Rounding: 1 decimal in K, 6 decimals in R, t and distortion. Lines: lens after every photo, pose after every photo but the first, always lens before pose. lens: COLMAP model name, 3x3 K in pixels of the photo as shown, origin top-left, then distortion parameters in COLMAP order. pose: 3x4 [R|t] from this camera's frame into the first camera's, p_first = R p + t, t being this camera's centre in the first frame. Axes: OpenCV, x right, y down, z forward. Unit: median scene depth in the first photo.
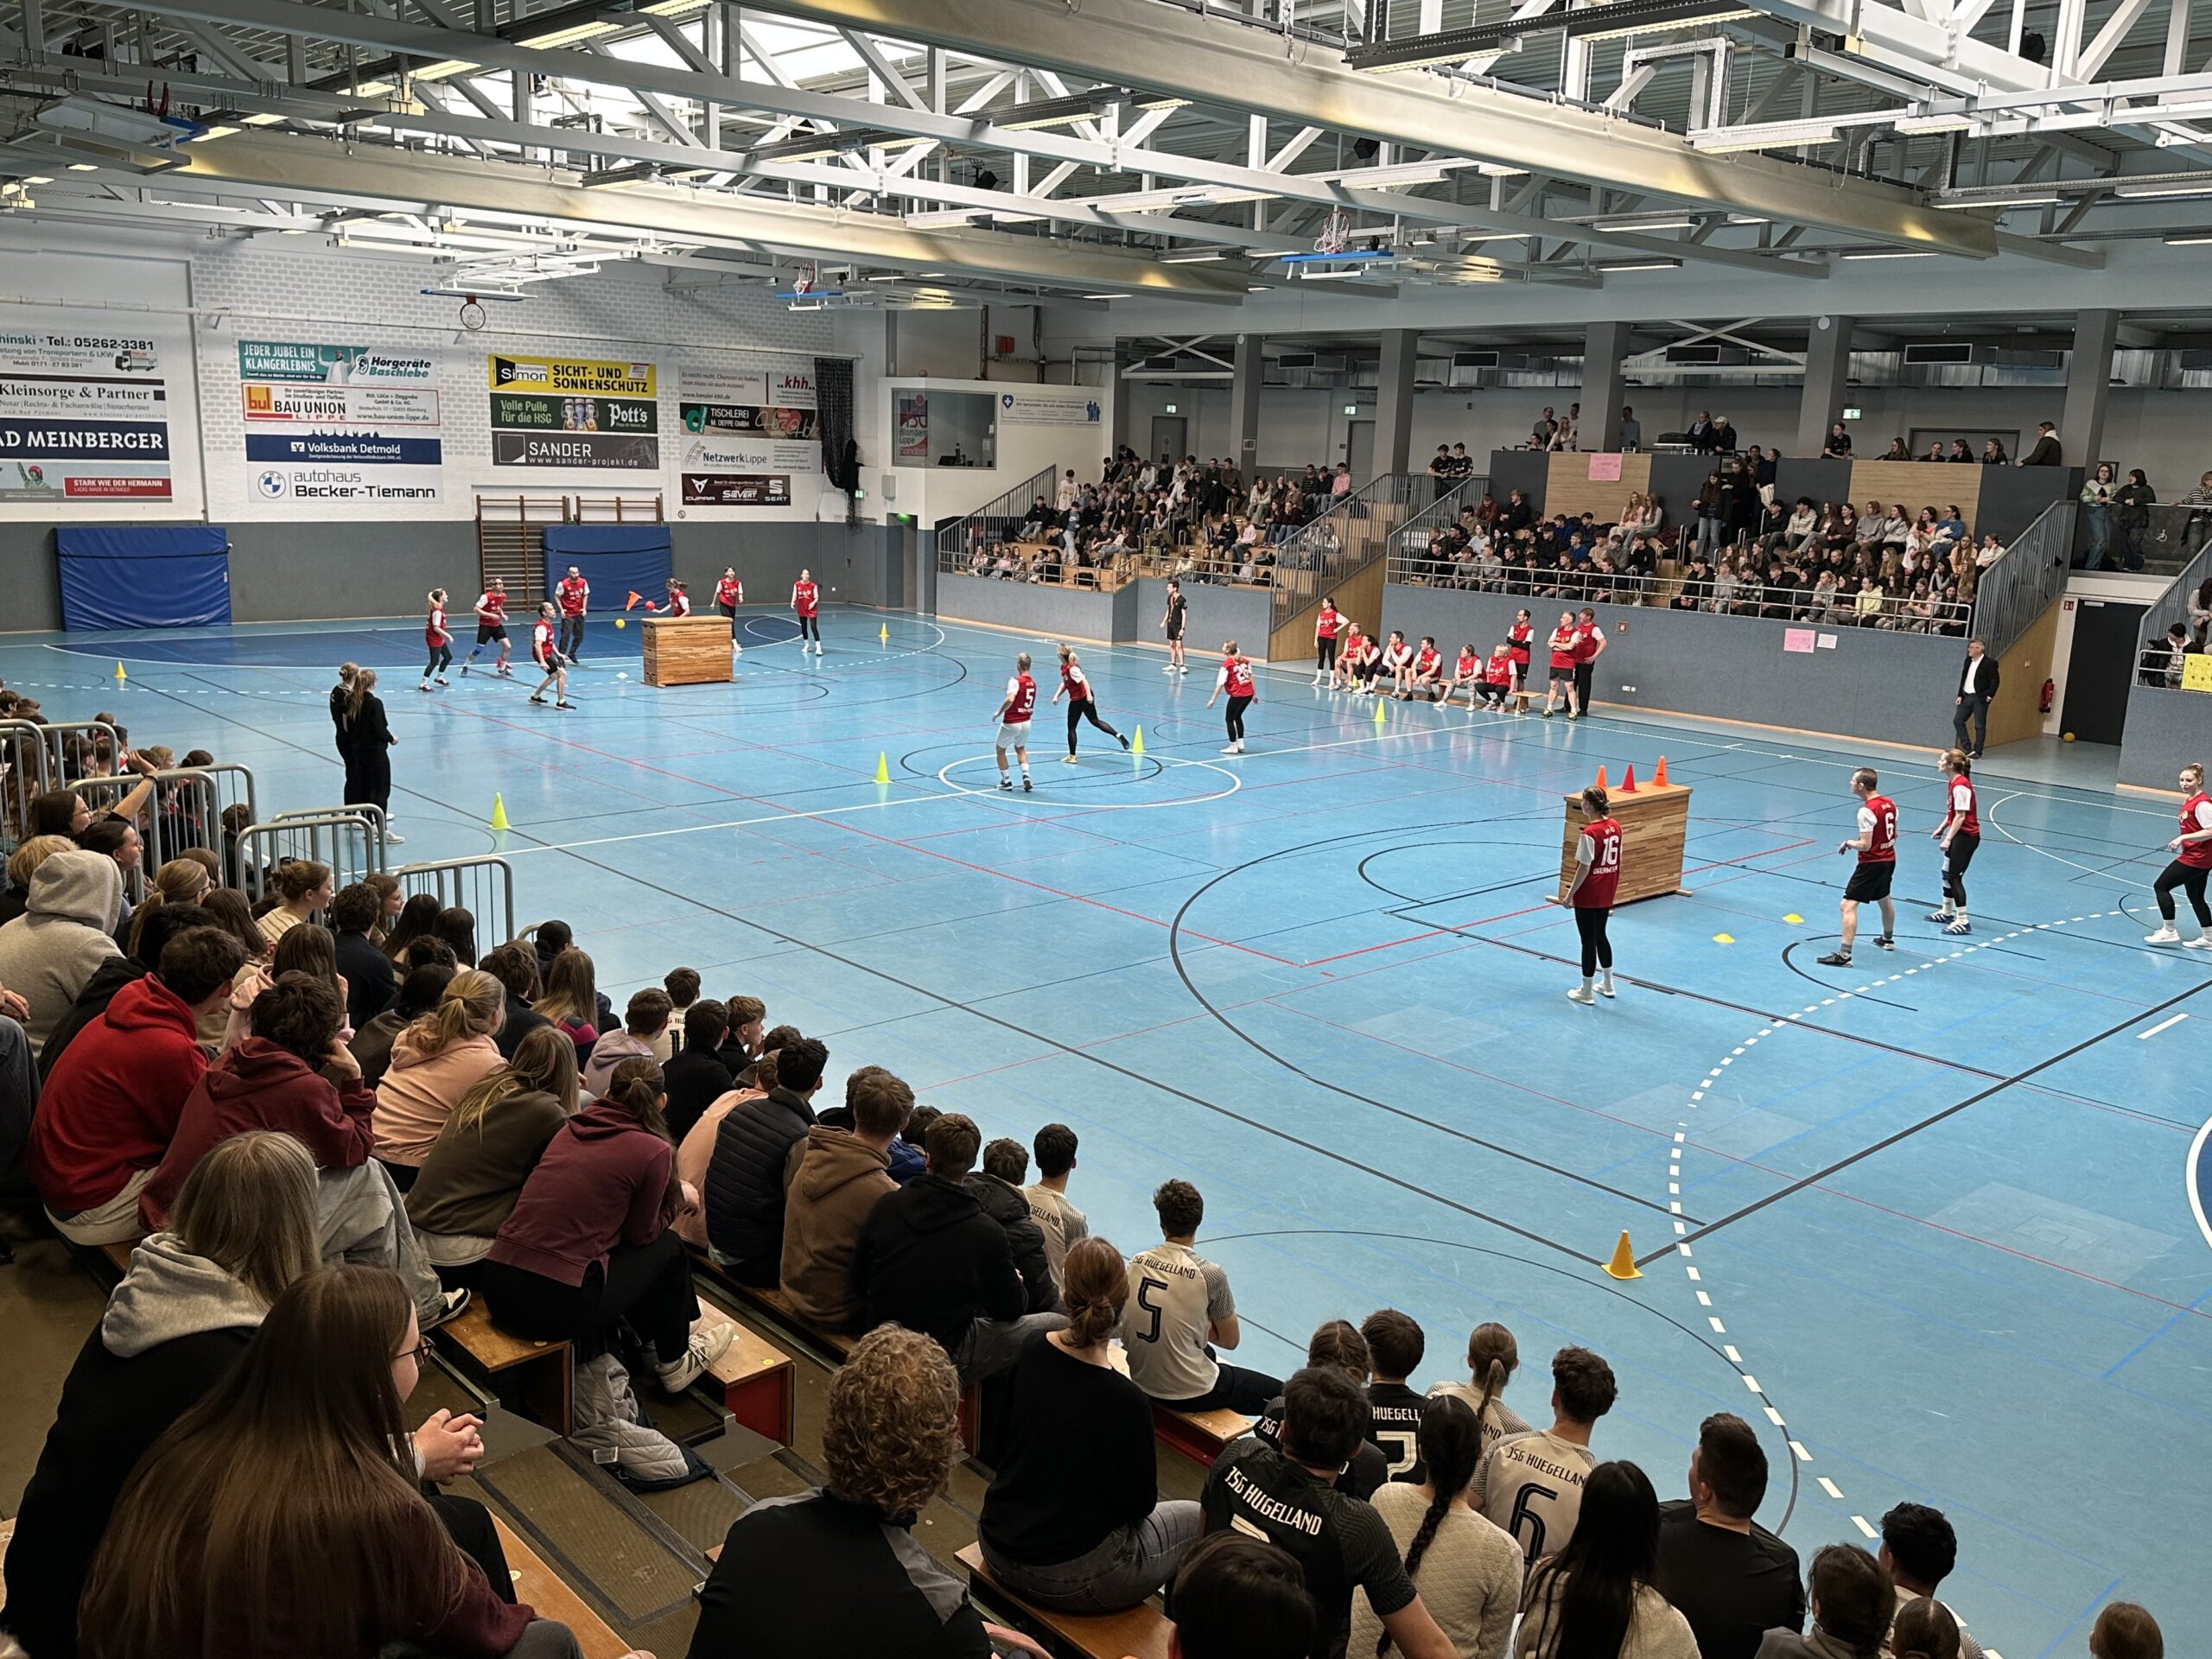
lens RADIAL K [[1858.9, 0, 1106.0], [0, 1858.9, 829.5], [0, 0, 1]] dist [0.131846, -0.220464]
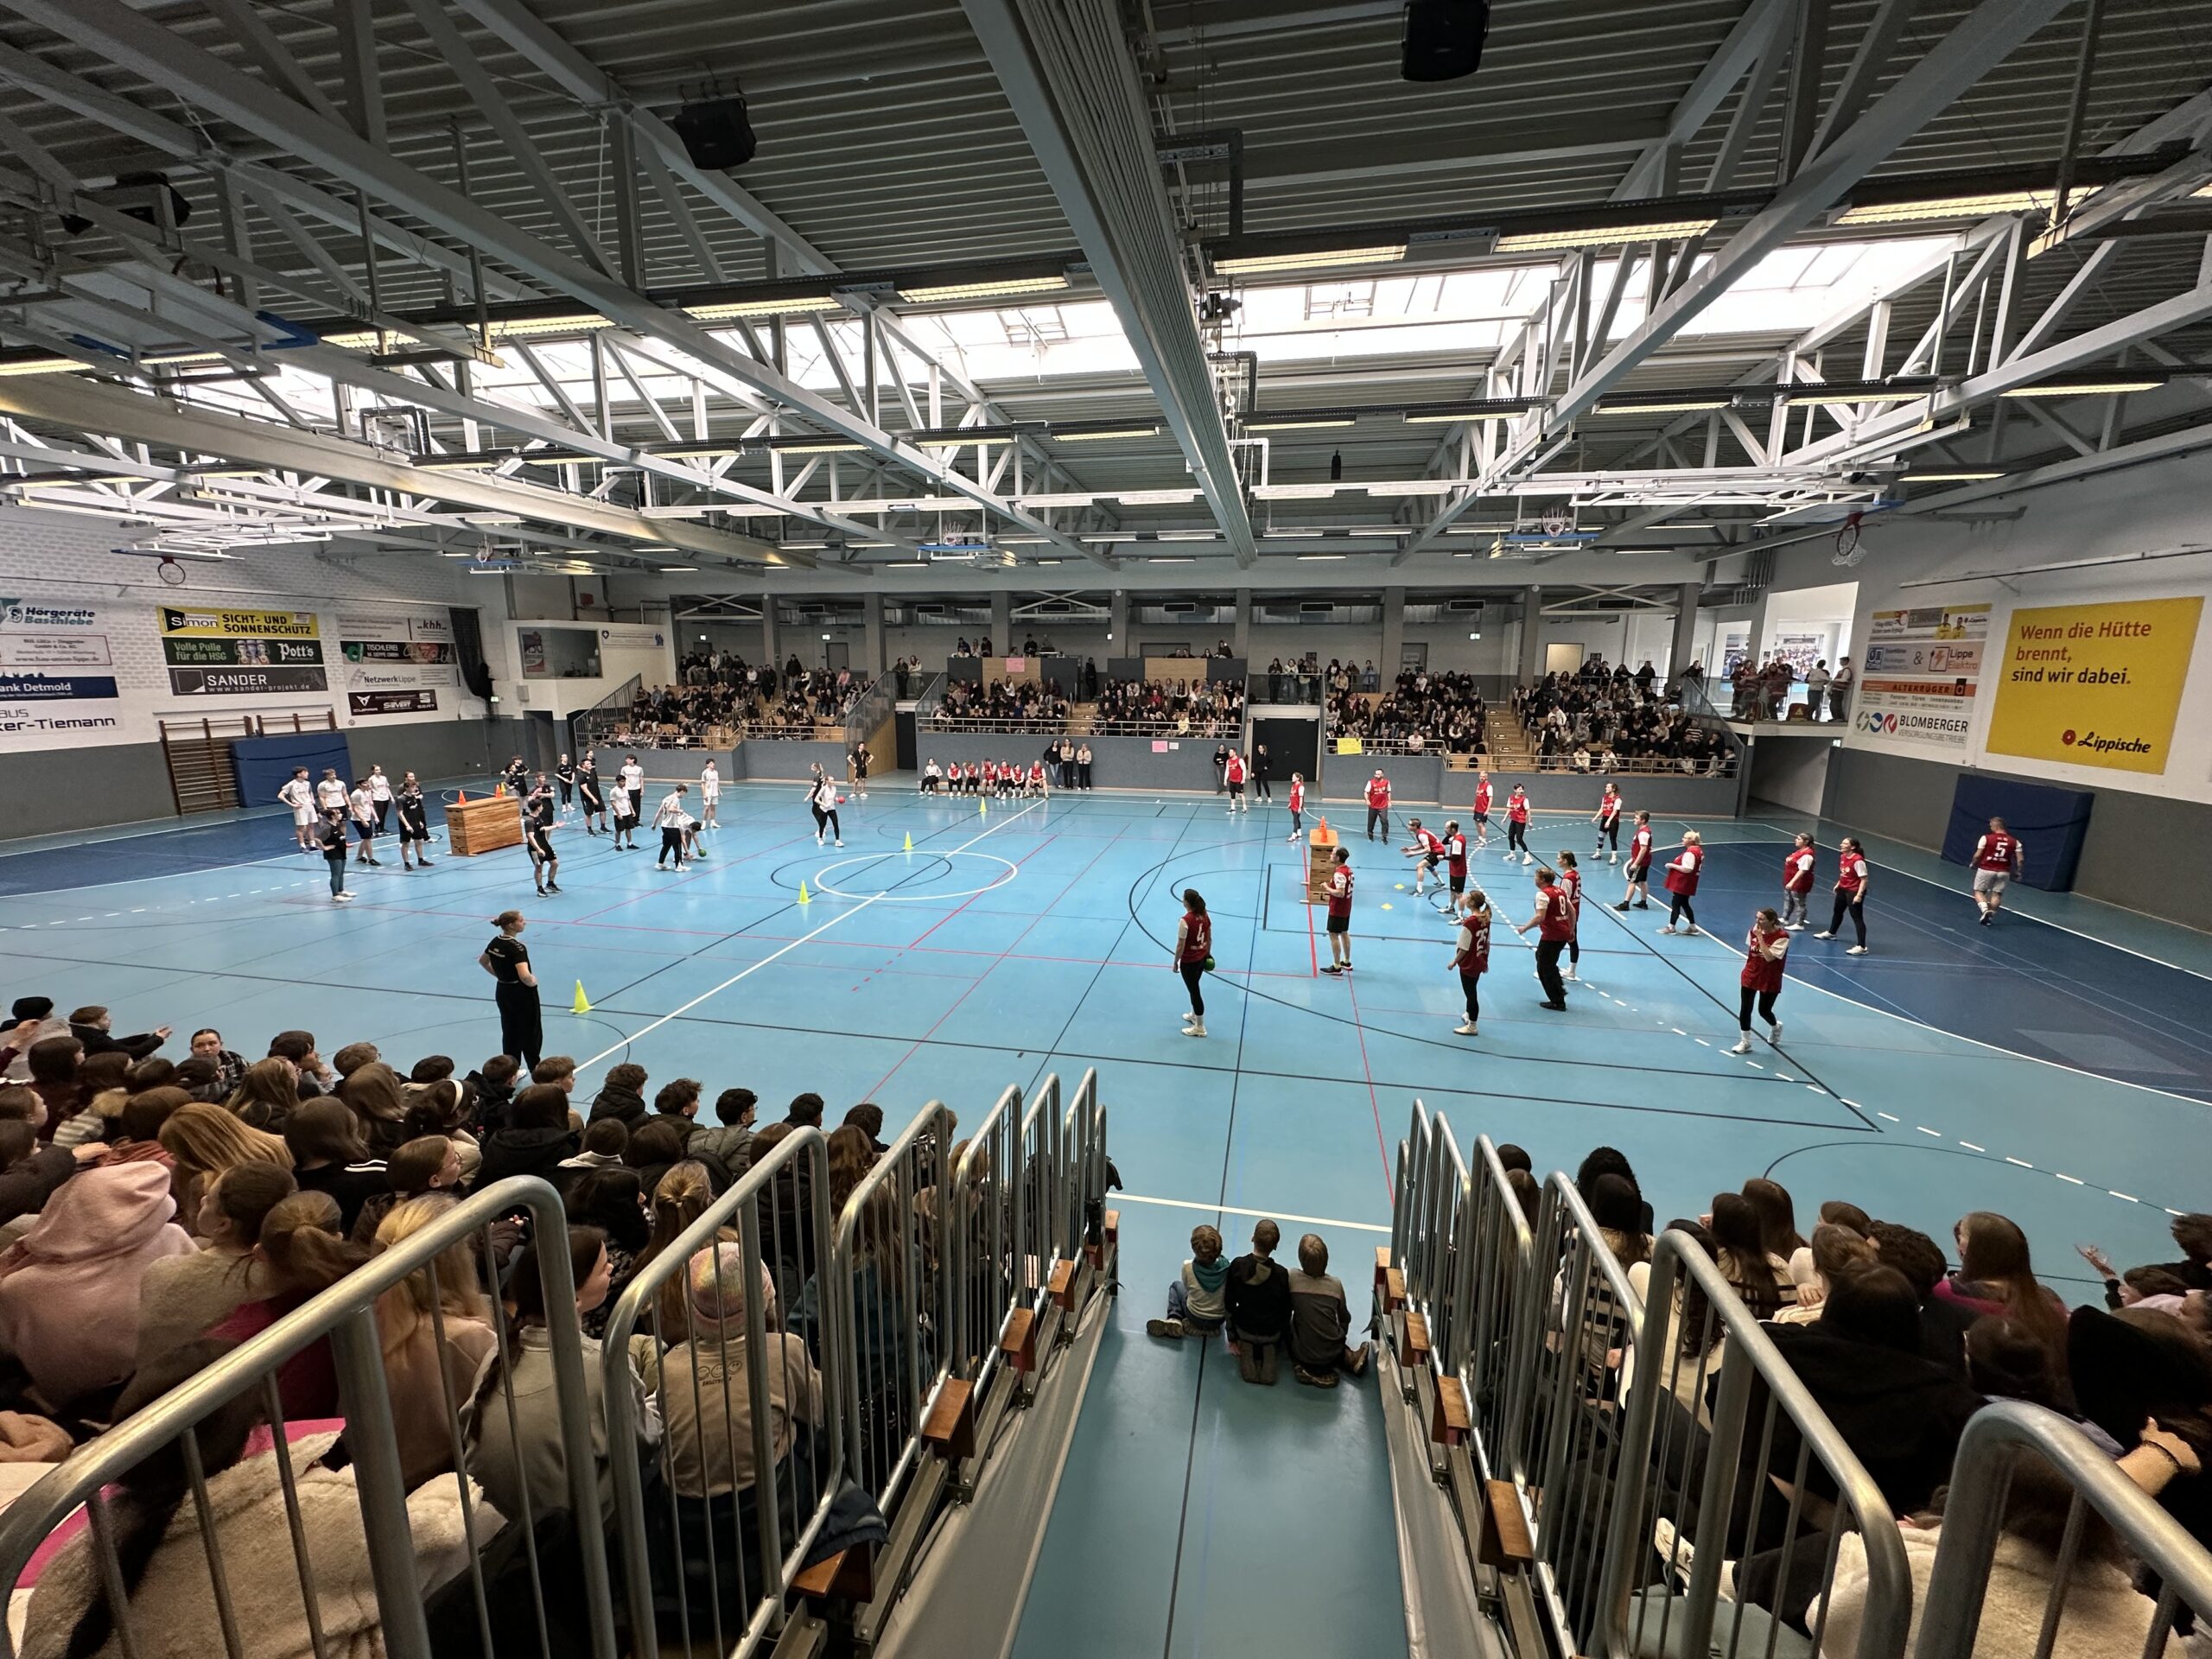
lens RADIAL K [[890.0, 0, 1104.2], [0, 890.0, 830.7], [0, 0, 1]] dist [0.001280, 0.000716]
pose [[0.805930, -0.141067, 0.574958, -0.238116], [0.144069, 0.988733, 0.040643, -0.055550], [-0.574214, 0.050078, 0.817172, 0.240600]]
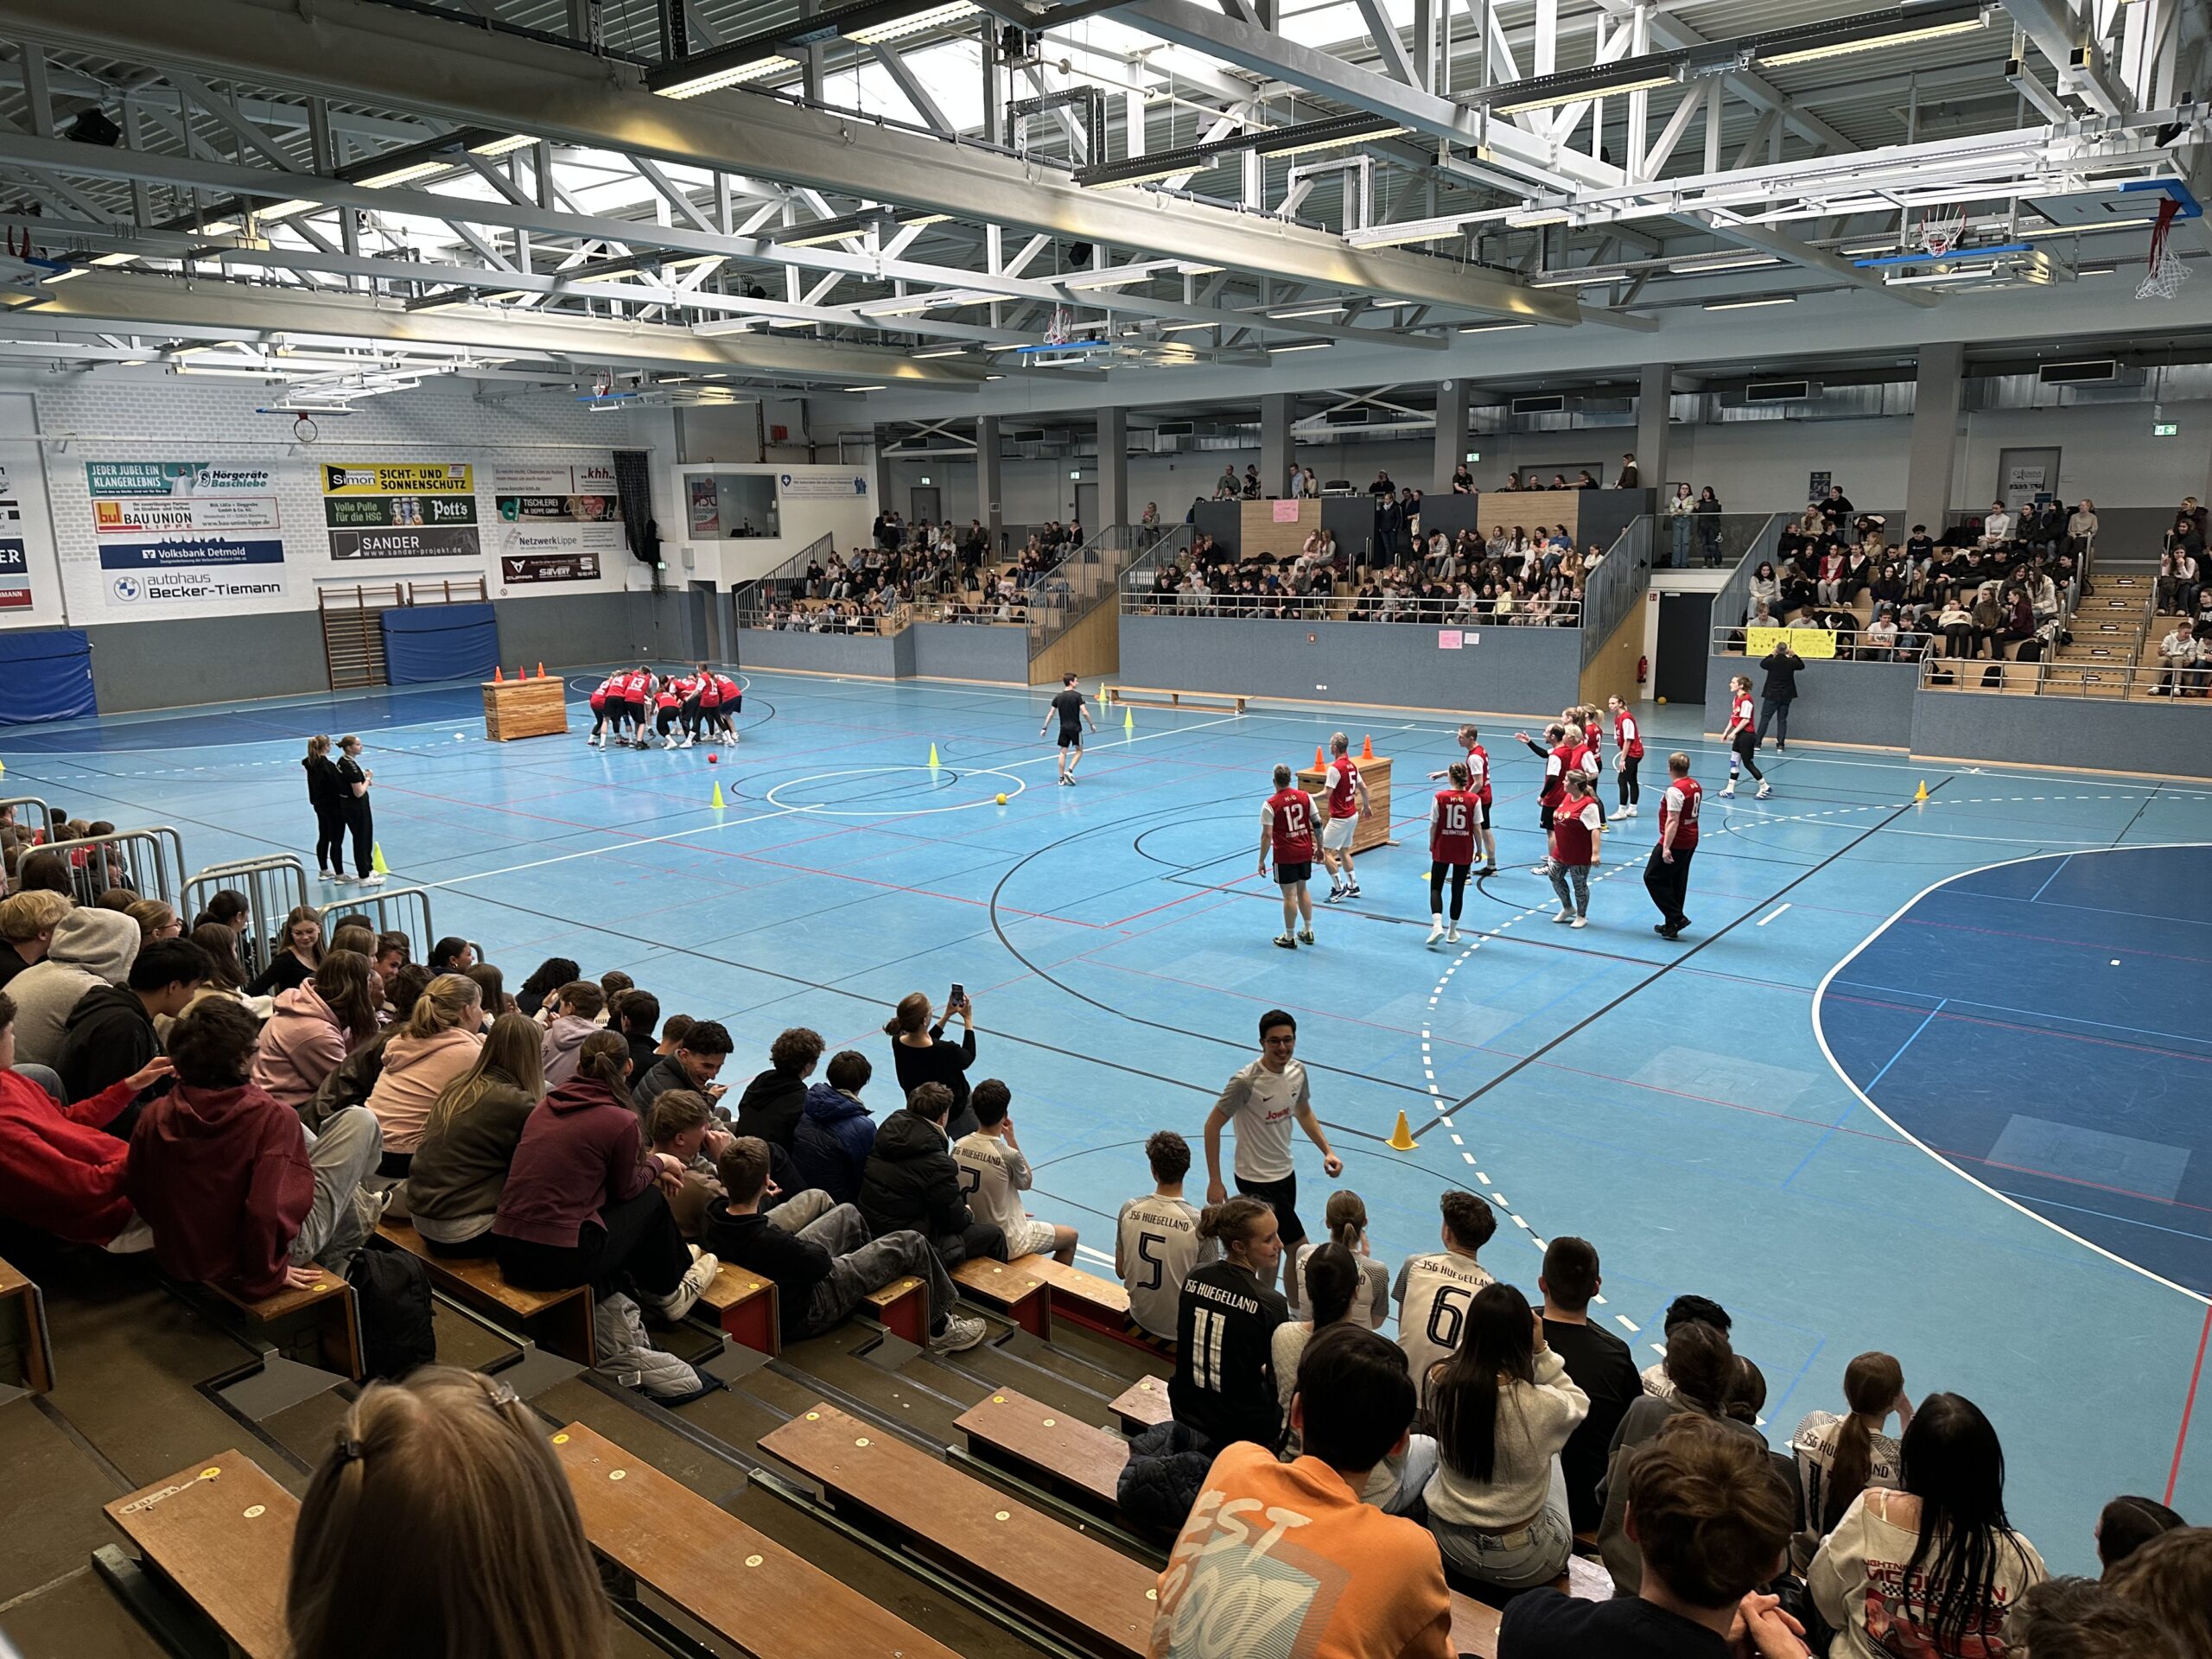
lens RADIAL K [[1558.9, 0, 1090.8], [0, 1558.9, 814.7], [0, 0, 1]] dist [0.102900, -0.152379]
pose [[0.988064, -0.079434, 0.131988, -0.014754], [0.080992, 0.996694, -0.006468, 0.003165], [-0.131038, 0.017081, 0.991230, 0.001204]]
